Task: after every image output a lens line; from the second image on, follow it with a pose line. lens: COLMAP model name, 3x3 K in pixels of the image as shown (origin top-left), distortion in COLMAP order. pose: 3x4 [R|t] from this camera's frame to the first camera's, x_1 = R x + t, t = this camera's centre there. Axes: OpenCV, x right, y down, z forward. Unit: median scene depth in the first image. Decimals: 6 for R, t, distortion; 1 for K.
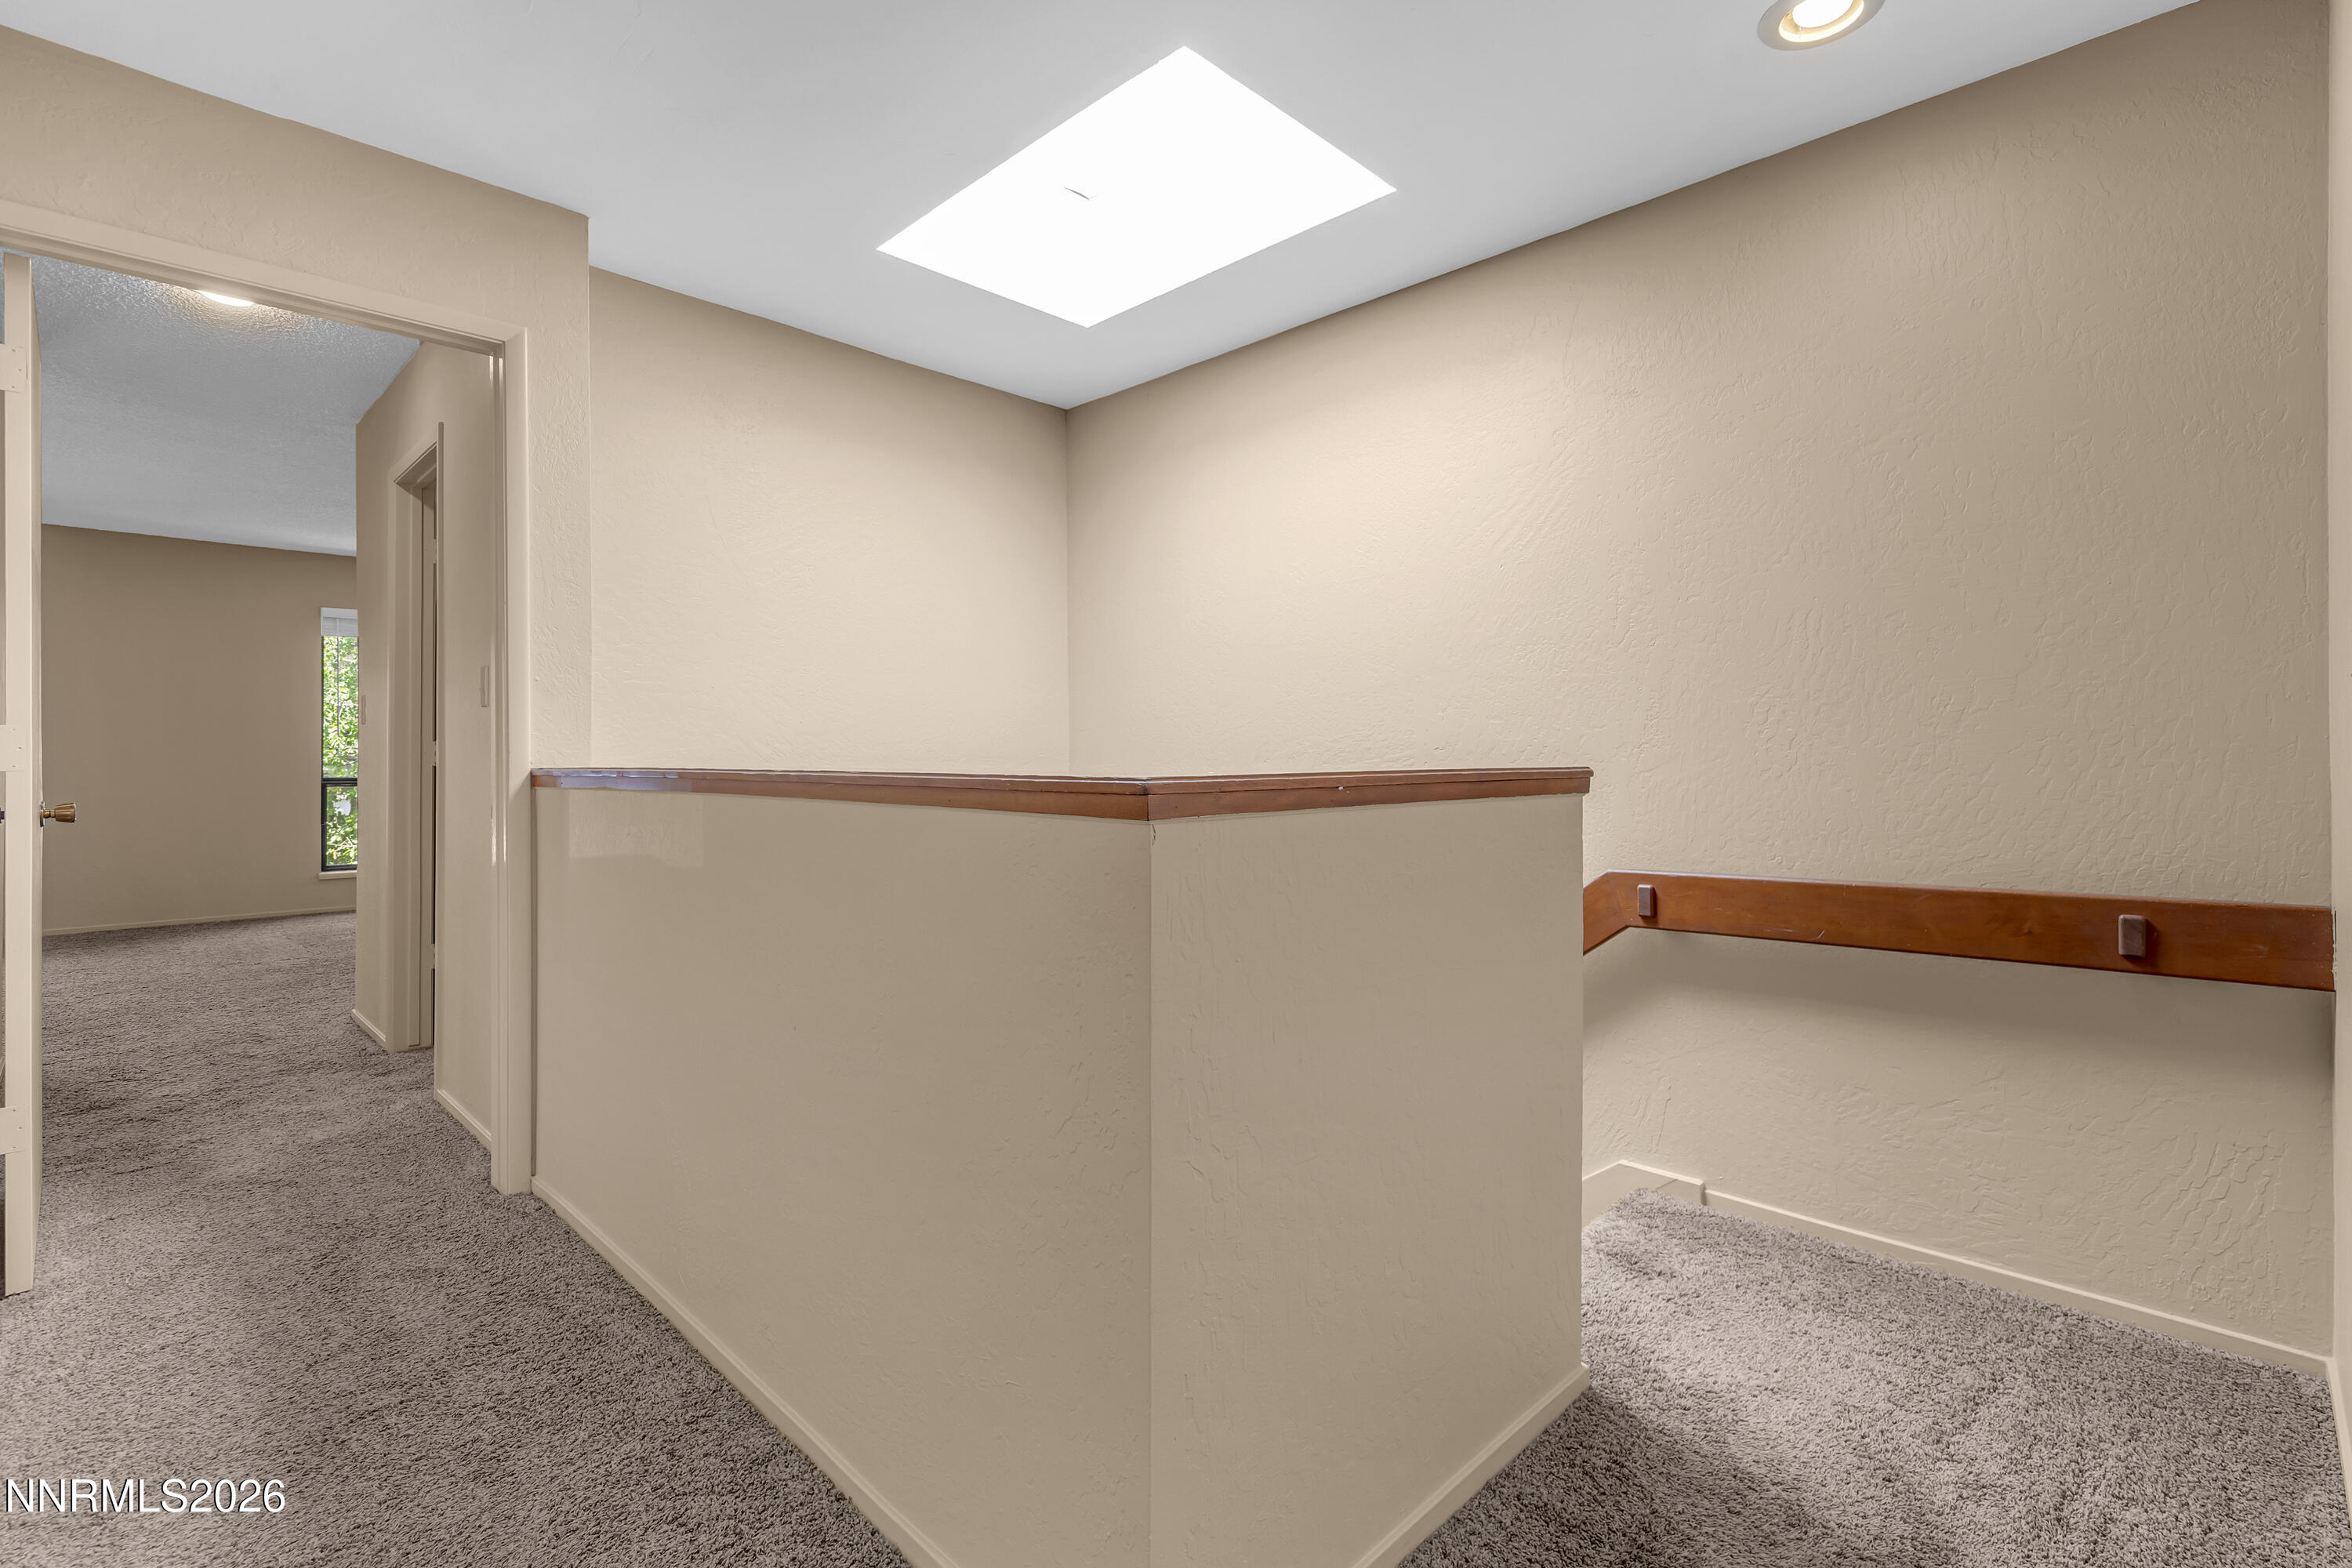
lens RADIAL K [[1010.9, 0, 1203.8], [0, 1010.9, 748.5], [0, 0, 1]] dist [0.001519, 0.000190]
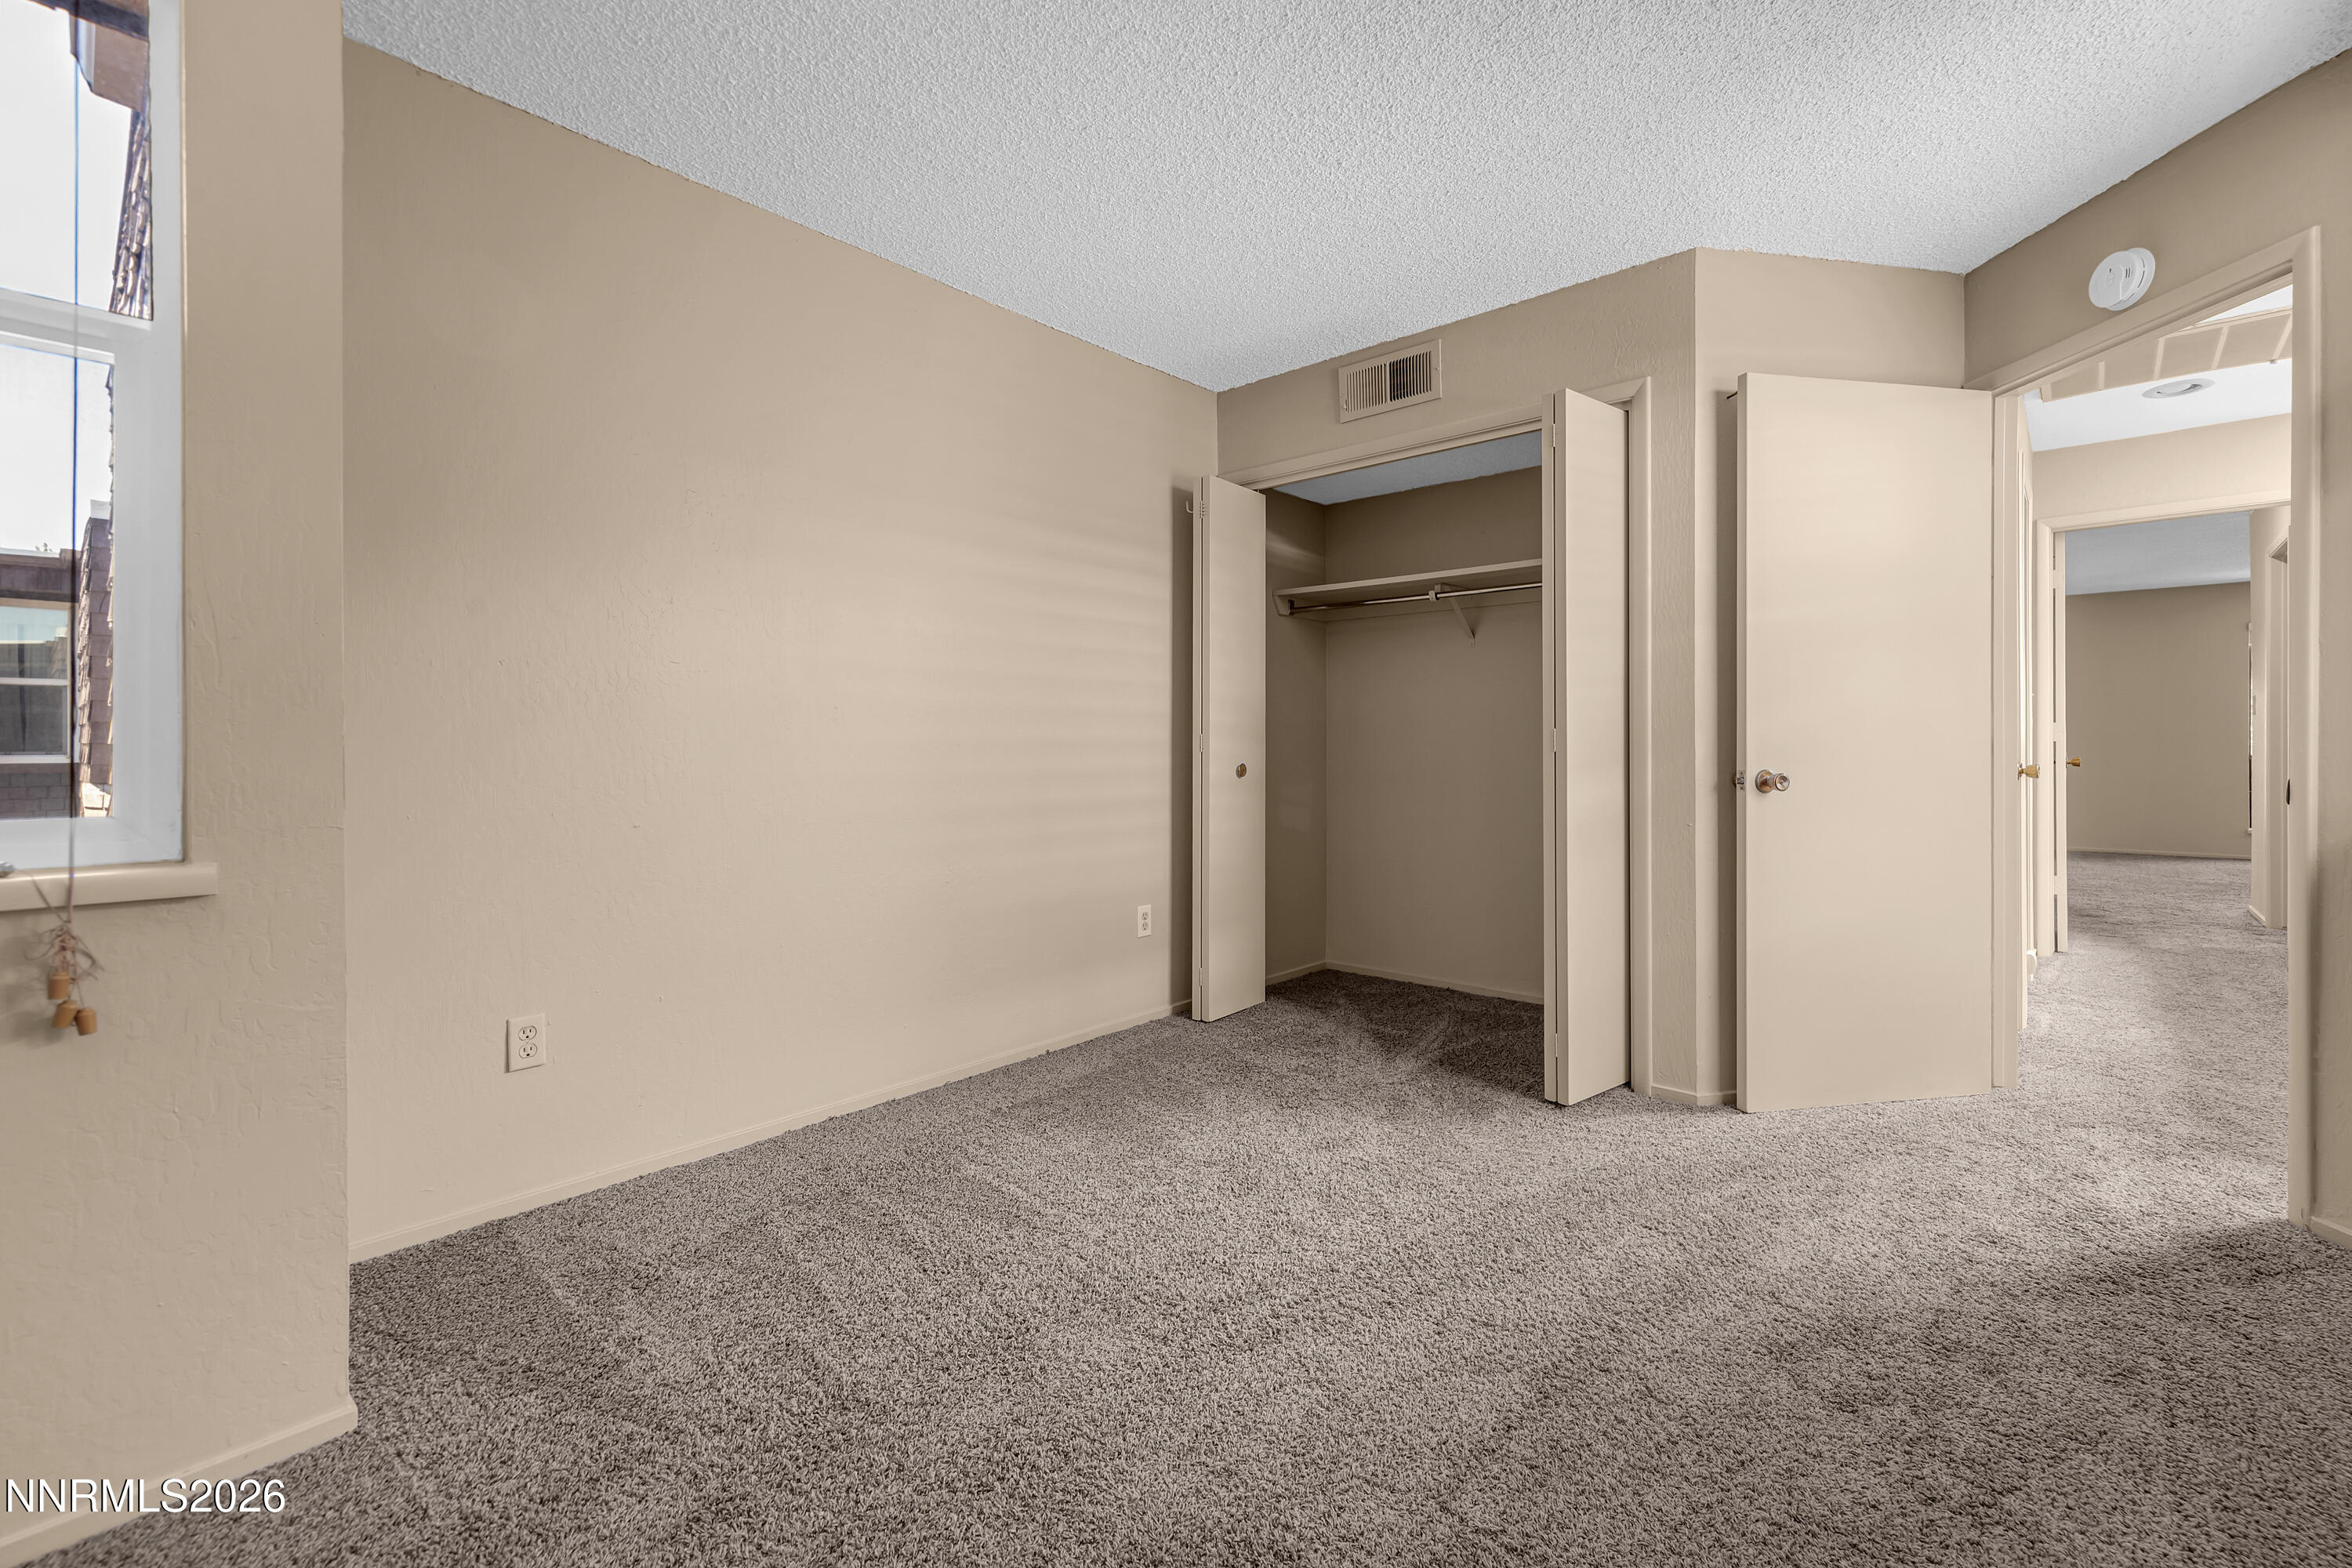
lens RADIAL K [[1010.9, 0, 1203.8], [0, 1010.9, 748.5], [0, 0, 1]] dist [0.001519, 0.000190]
pose [[0.025976, 0.024508, -0.999362, 0.639067], [-0.008322, 0.999670, 0.024299, 0.012883], [0.999628, 0.007685, 0.026171, -0.605743]]
